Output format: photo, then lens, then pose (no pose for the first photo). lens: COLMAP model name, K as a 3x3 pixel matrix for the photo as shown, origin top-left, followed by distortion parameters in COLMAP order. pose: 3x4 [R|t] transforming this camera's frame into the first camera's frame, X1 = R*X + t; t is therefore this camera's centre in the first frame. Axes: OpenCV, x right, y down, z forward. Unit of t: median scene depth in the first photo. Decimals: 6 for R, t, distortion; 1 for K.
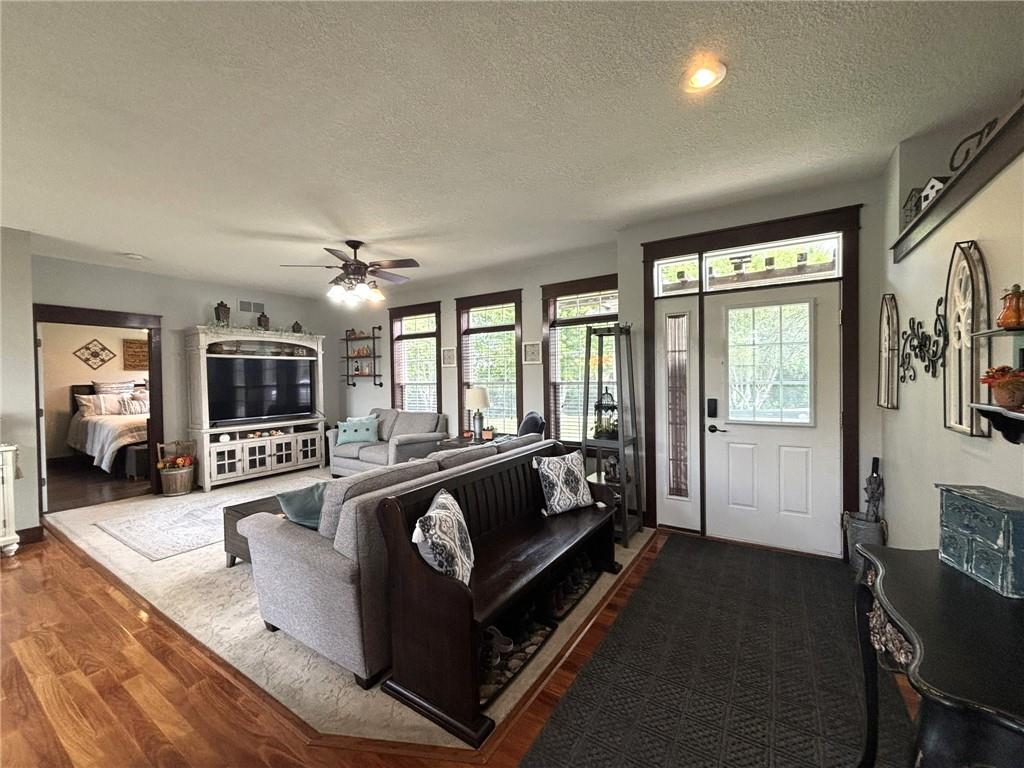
lens RADIAL K [[412.6, 0, 511.5], [0, 412.6, 380.0], [0, 0, 1]] dist [-0.002092, -0.000076]
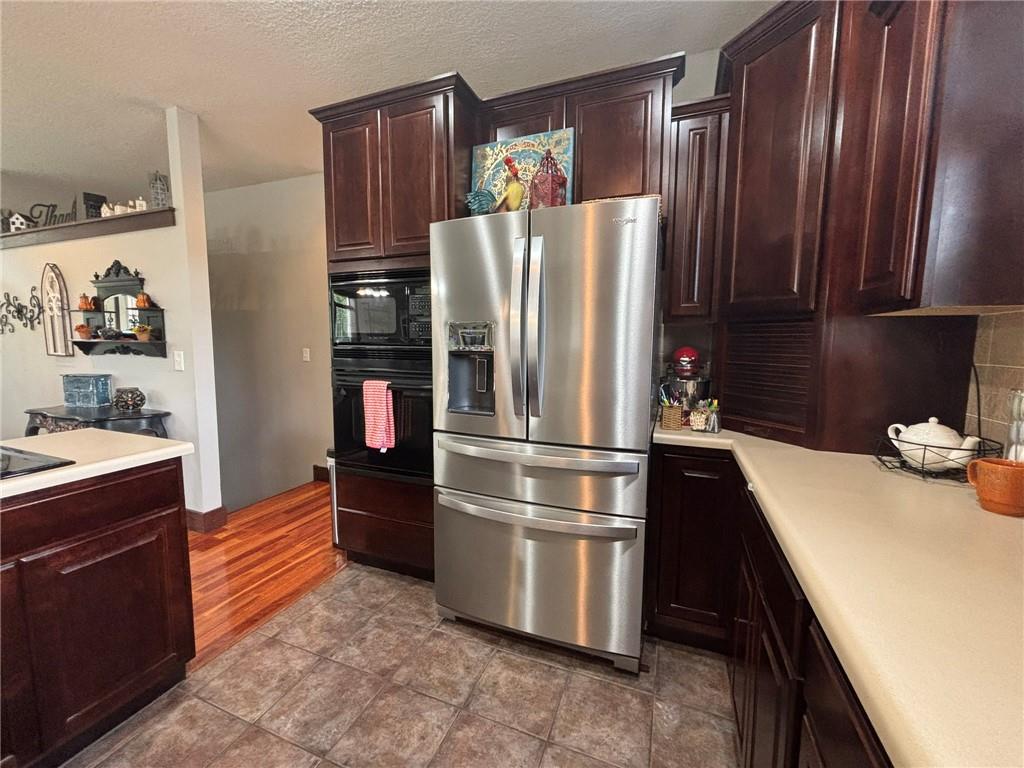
lens RADIAL K [[412.6, 0, 514.2], [0, 412.6, 382.2], [0, 0, 1]] dist [-0.002092, -0.000076]
pose [[-0.205069, -0.090439, 0.974560, -0.449325], [-0.002490, 0.995767, 0.091883, 0.019249], [-0.978744, 0.016415, -0.204426, -0.262862]]
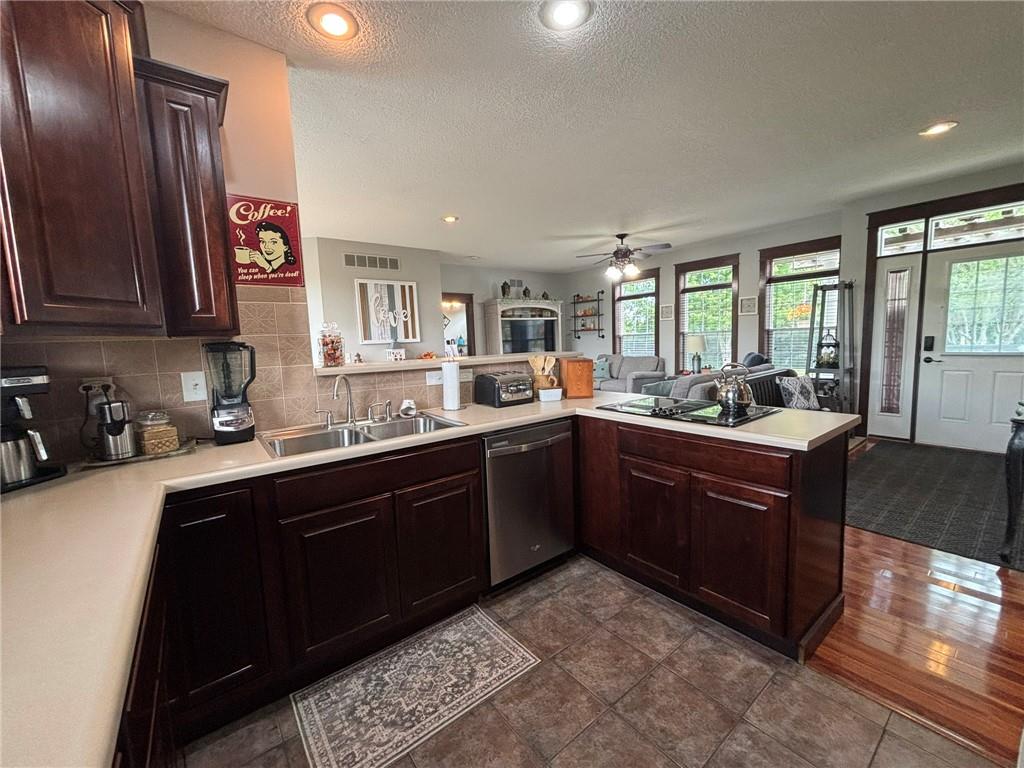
lens RADIAL K [[412.6, 0, 511.3], [0, 412.6, 383.7], [0, 0, 1]] dist [-0.002092, -0.000076]
pose [[0.942195, 0.010822, -0.334891, -0.210061], [0.027632, 0.993564, 0.109851, 0.011280], [0.333924, -0.112754, 0.935832, -0.442287]]
